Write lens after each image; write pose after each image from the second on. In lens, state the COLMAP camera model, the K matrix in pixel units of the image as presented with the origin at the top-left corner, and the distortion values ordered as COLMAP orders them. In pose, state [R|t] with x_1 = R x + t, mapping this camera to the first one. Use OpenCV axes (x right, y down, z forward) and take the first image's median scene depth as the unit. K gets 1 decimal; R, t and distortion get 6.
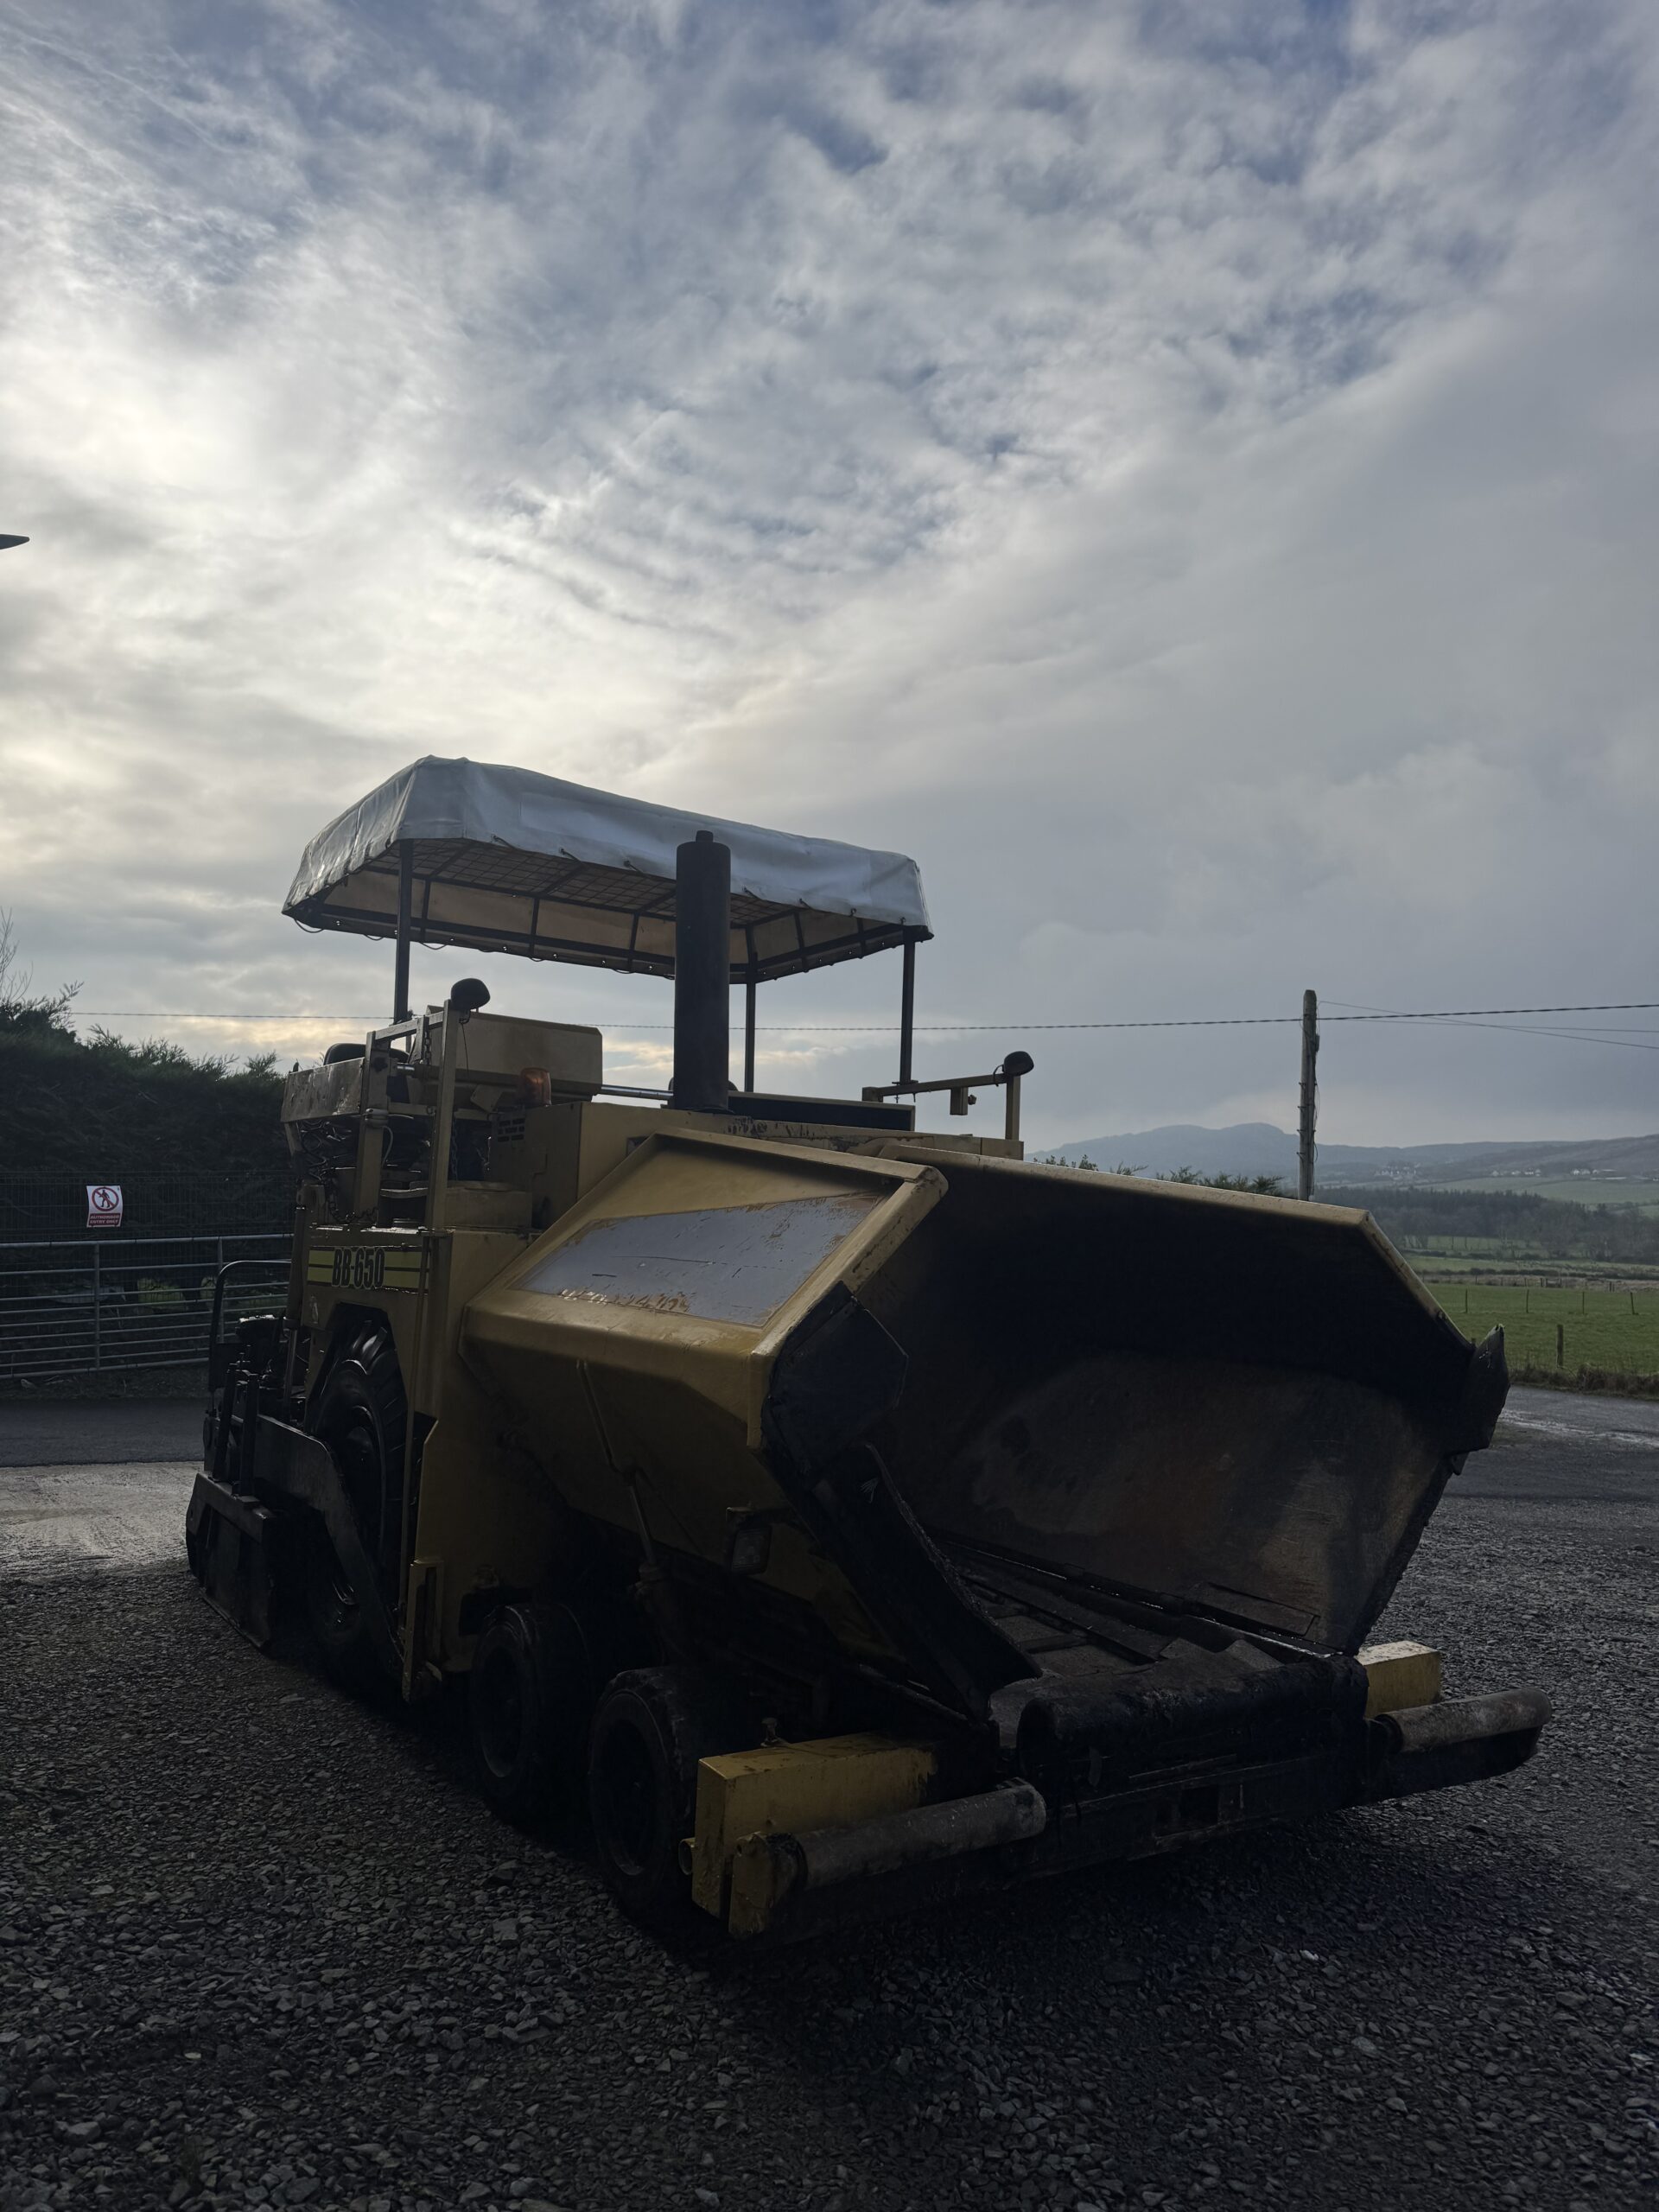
lens RADIAL K [[1536.1, 0, 821.5], [0, 1536.1, 1100.6], [0, 0, 1]] dist [-0.001857, -0.010138]
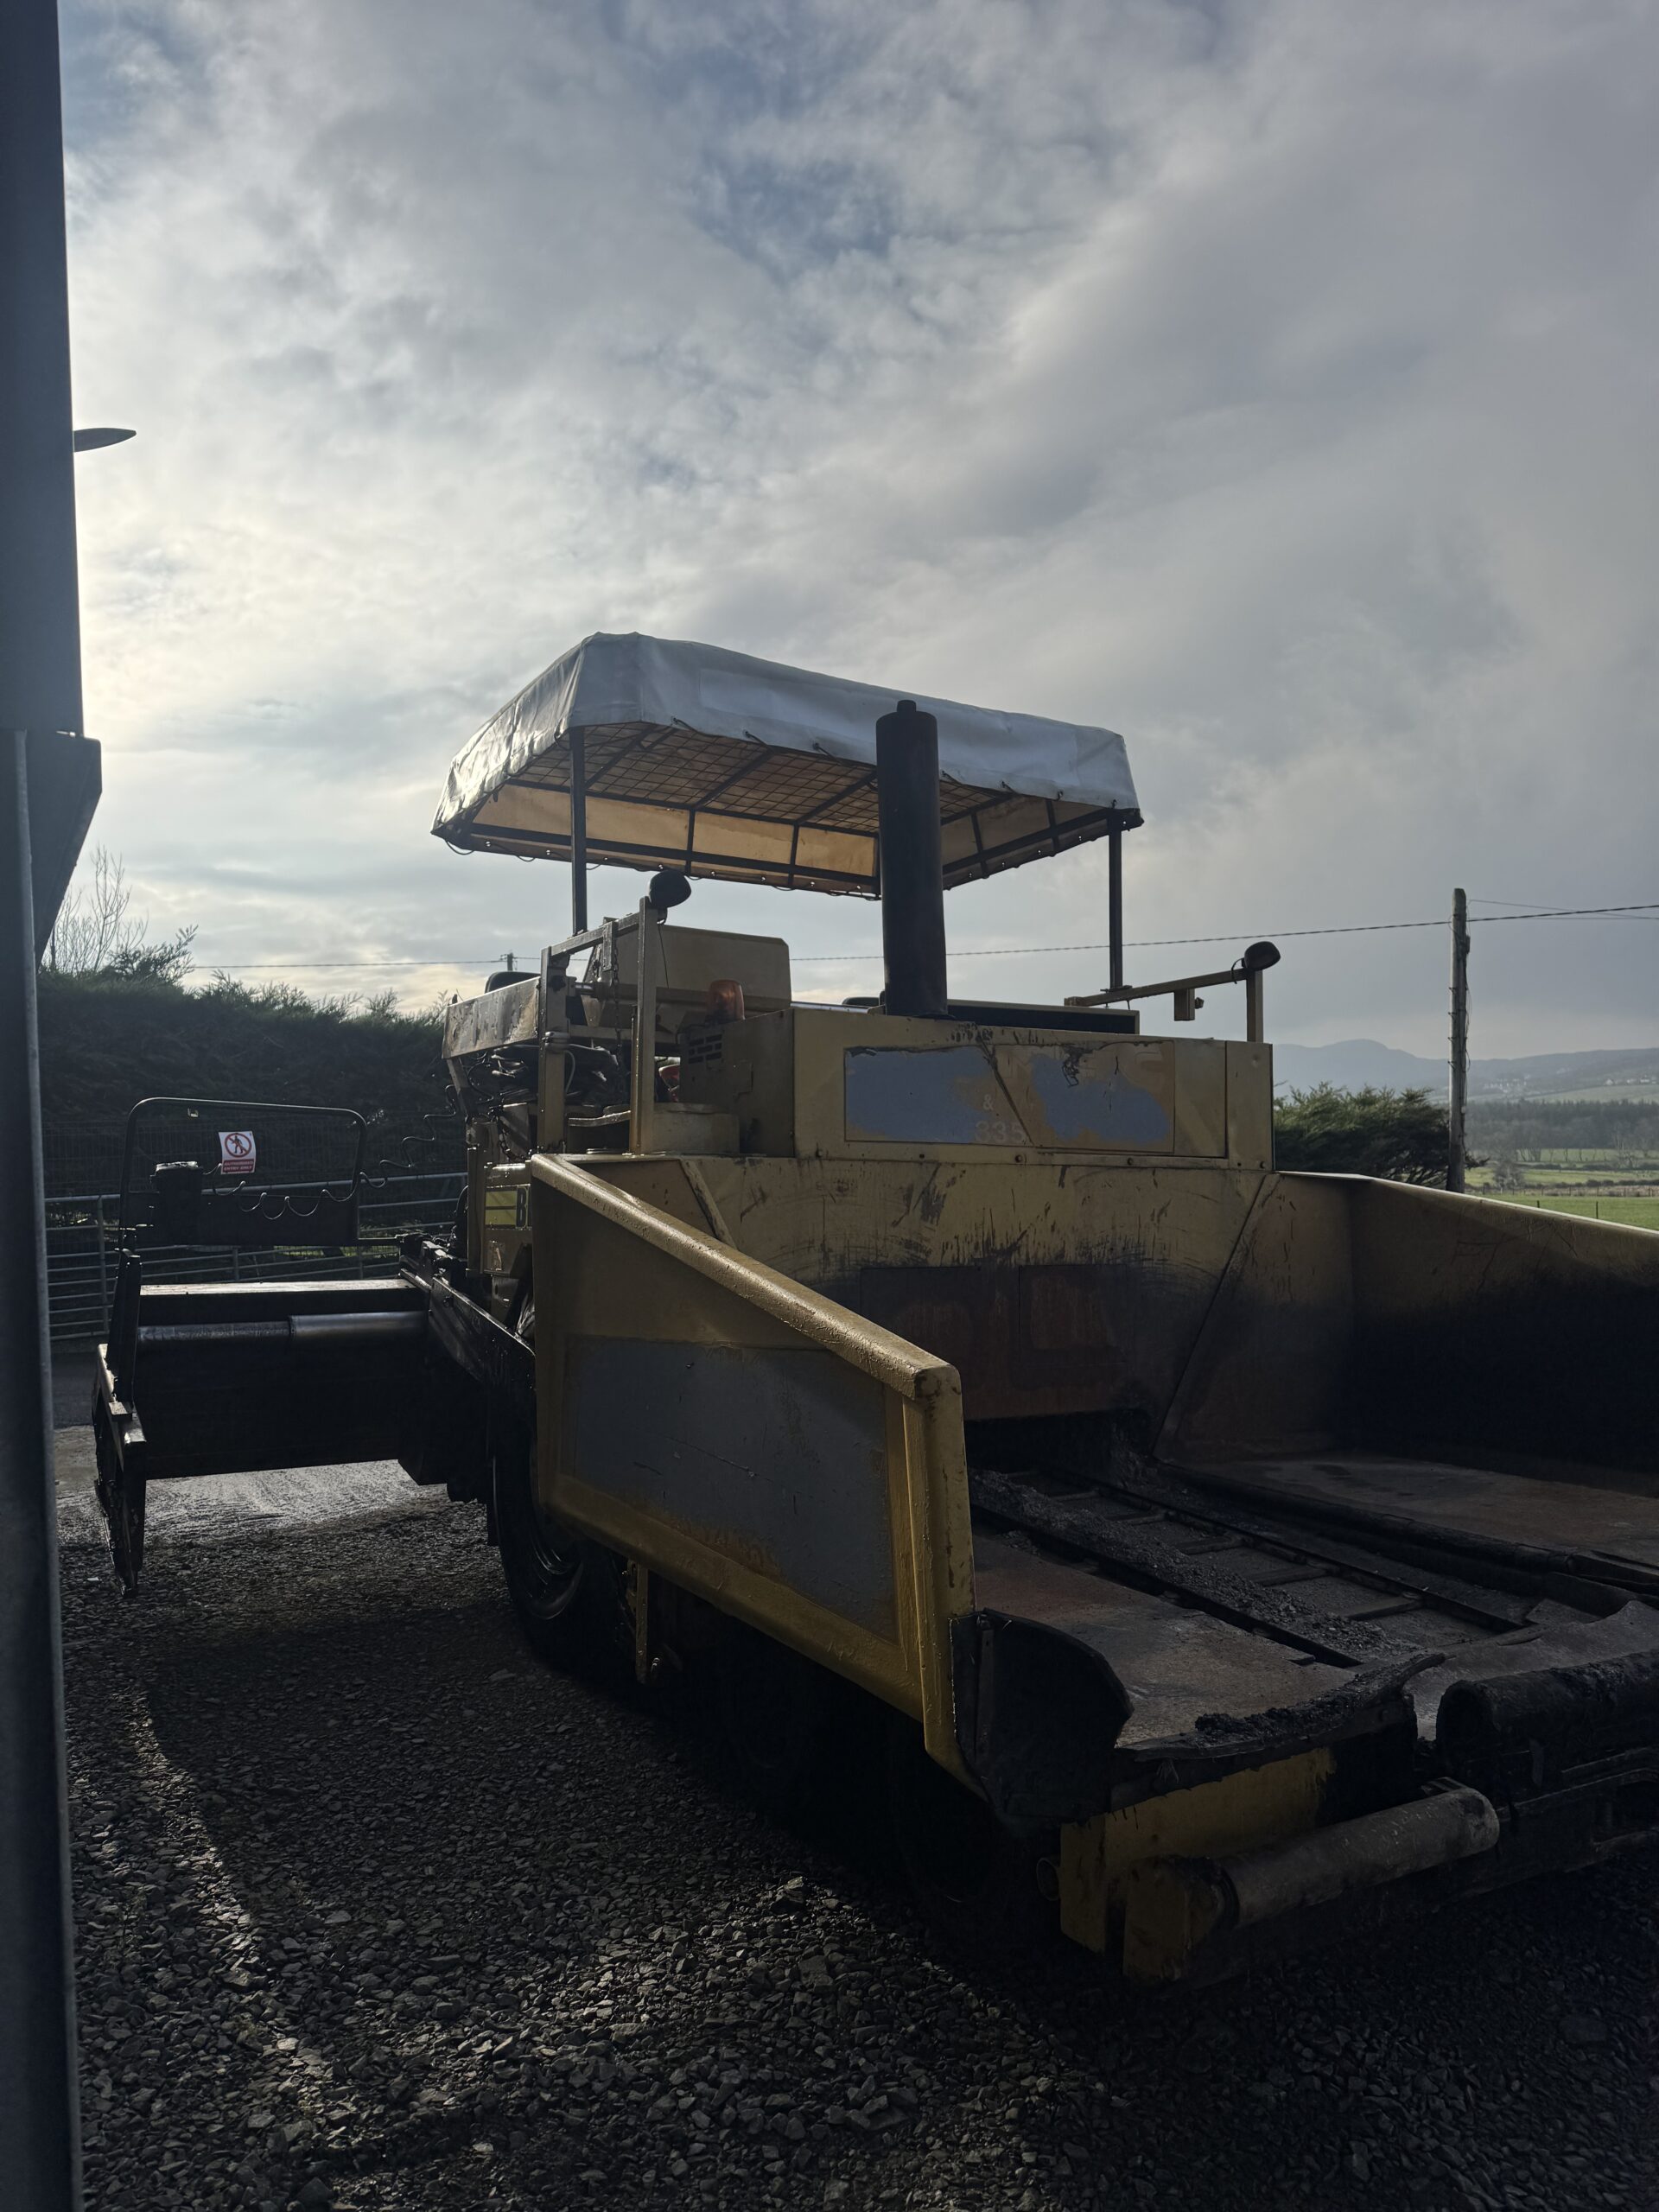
lens RADIAL K [[1536.1, 0, 837.3], [0, 1536.1, 1107.6], [0, 0, 1]] dist [-0.001857, -0.010138]
pose [[0.998111, -0.030389, -0.053390, -0.080844], [0.032983, 0.998283, 0.048407, 0.013755], [0.051828, -0.050076, 0.997400, 0.107436]]
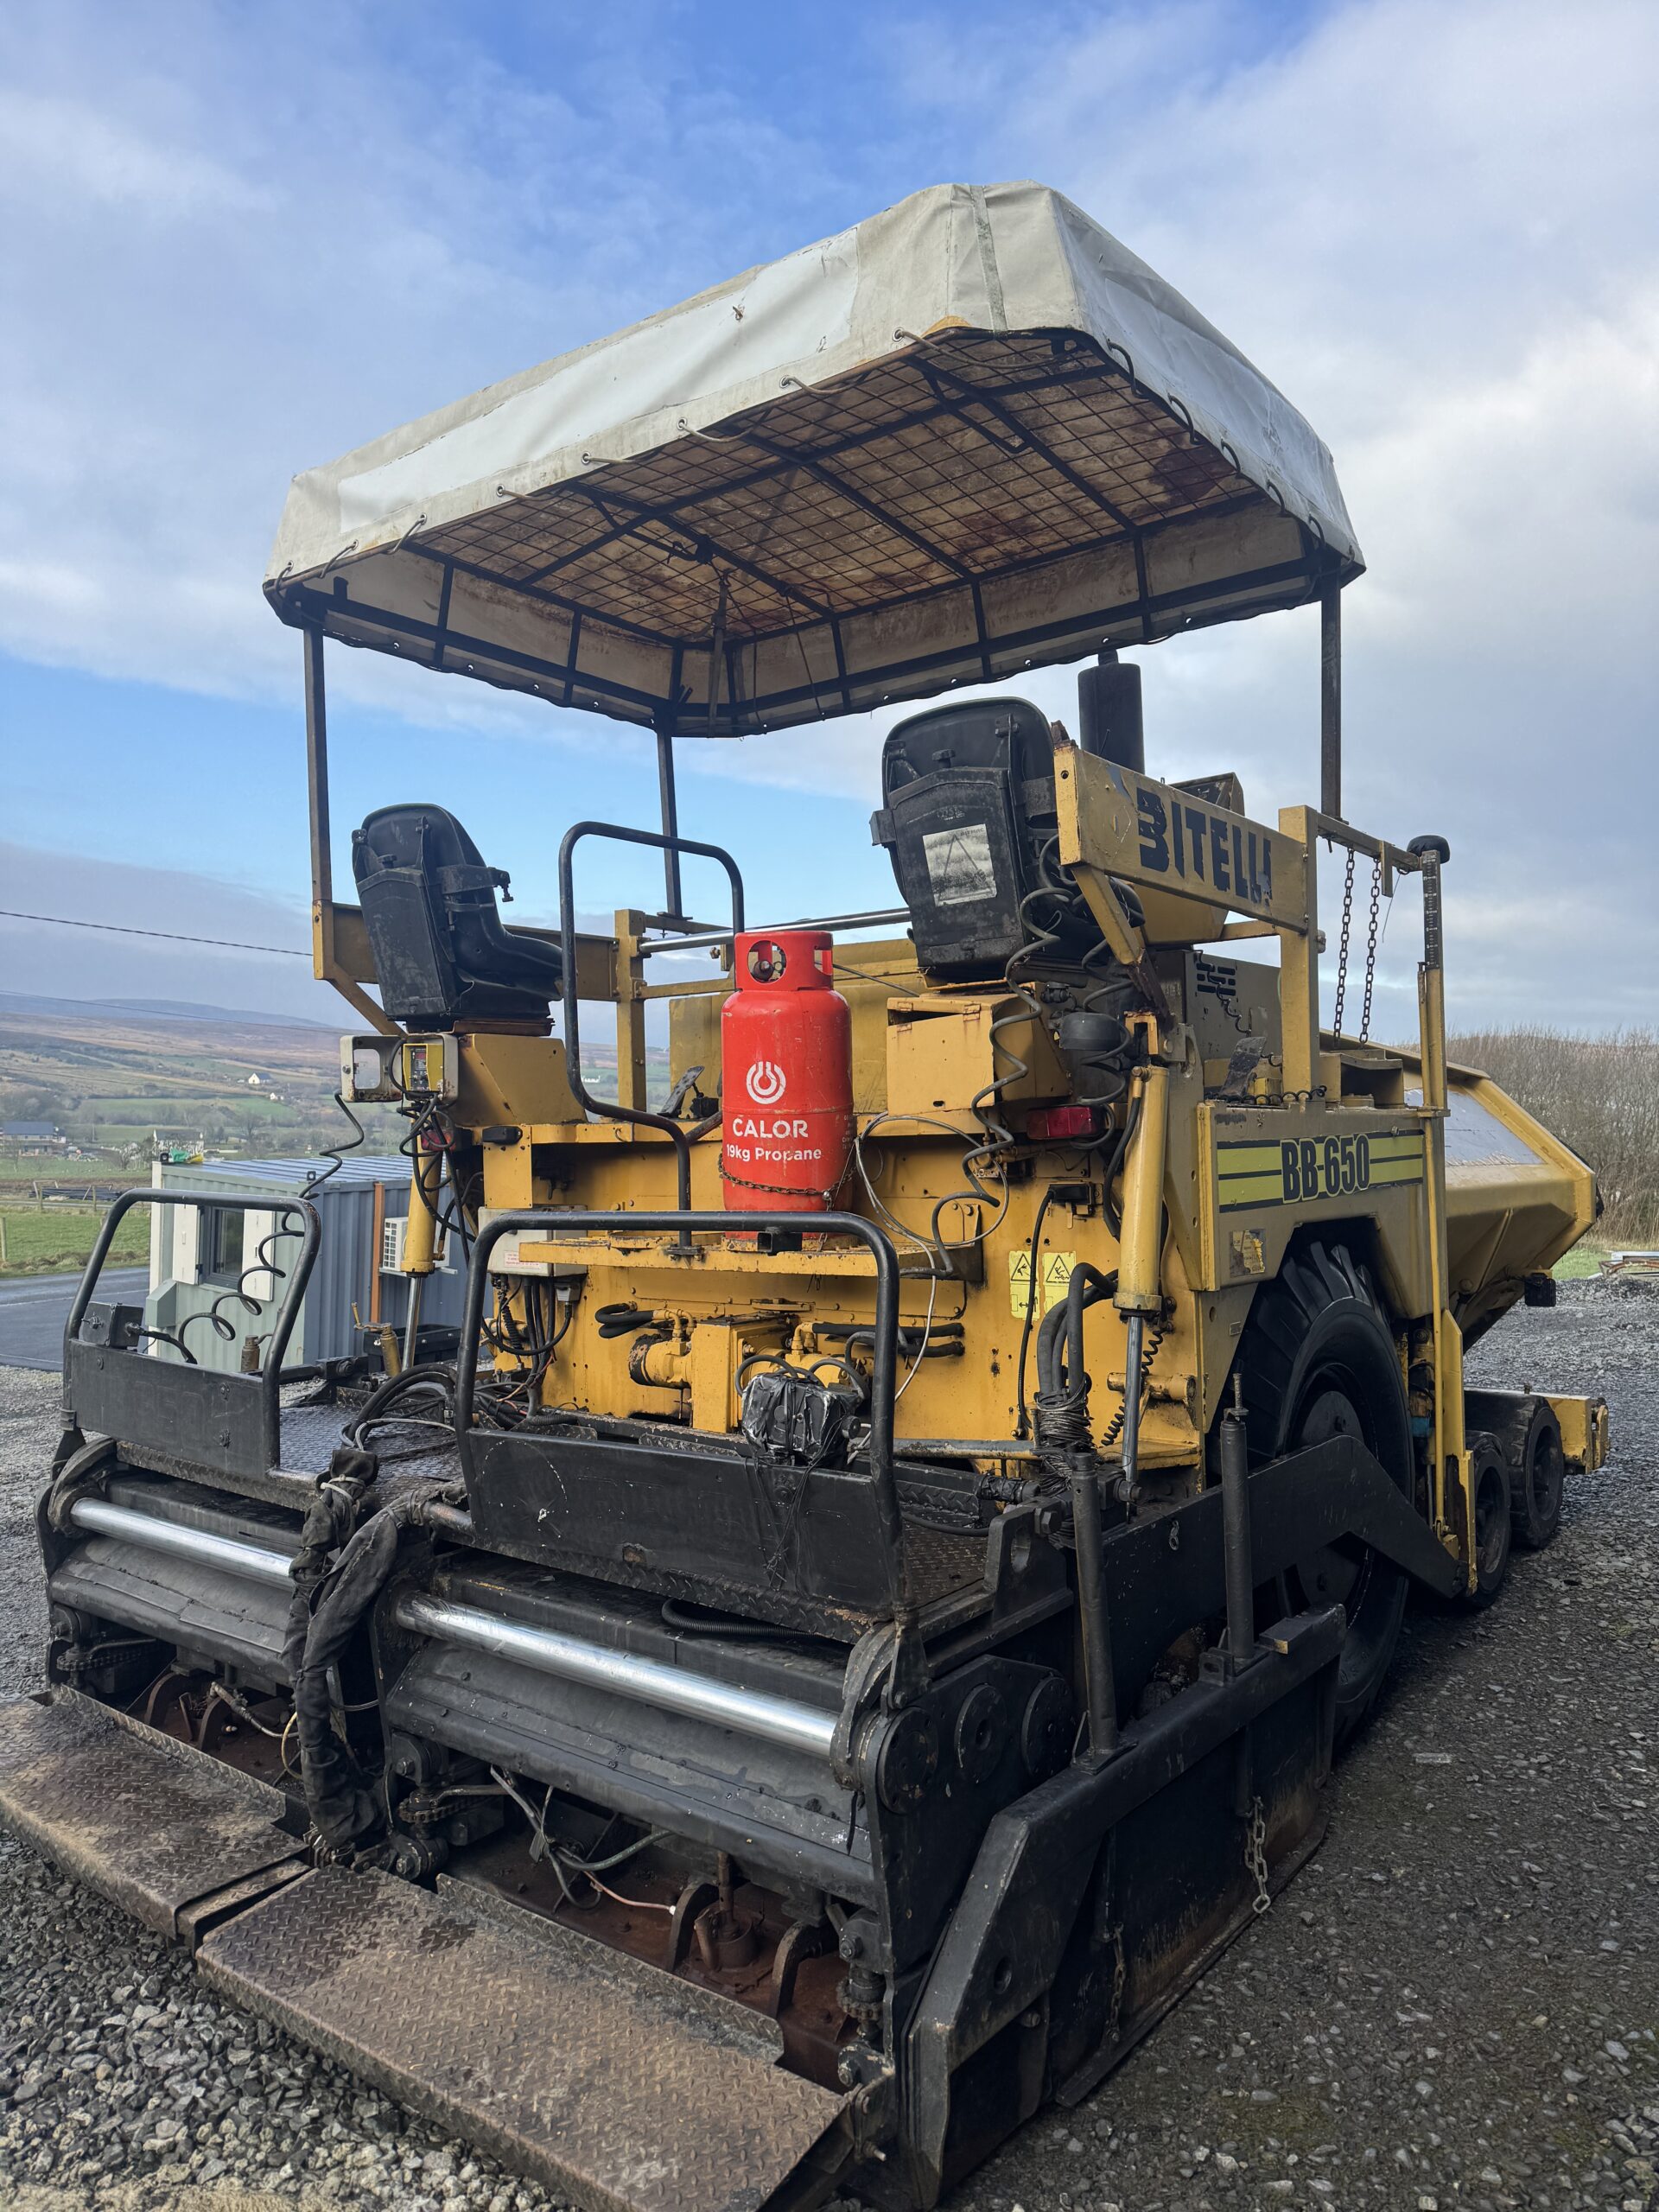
lens RADIAL K [[1536.1, 0, 829.8], [0, 1536.1, 1107.5], [0, 0, 1]] dist [-0.001857, -0.010138]
pose [[-0.300294, -0.010584, 0.953788, -0.859214], [-0.085364, 0.996224, -0.015821, 0.109326], [-0.950019, -0.086171, -0.300064, 1.376136]]
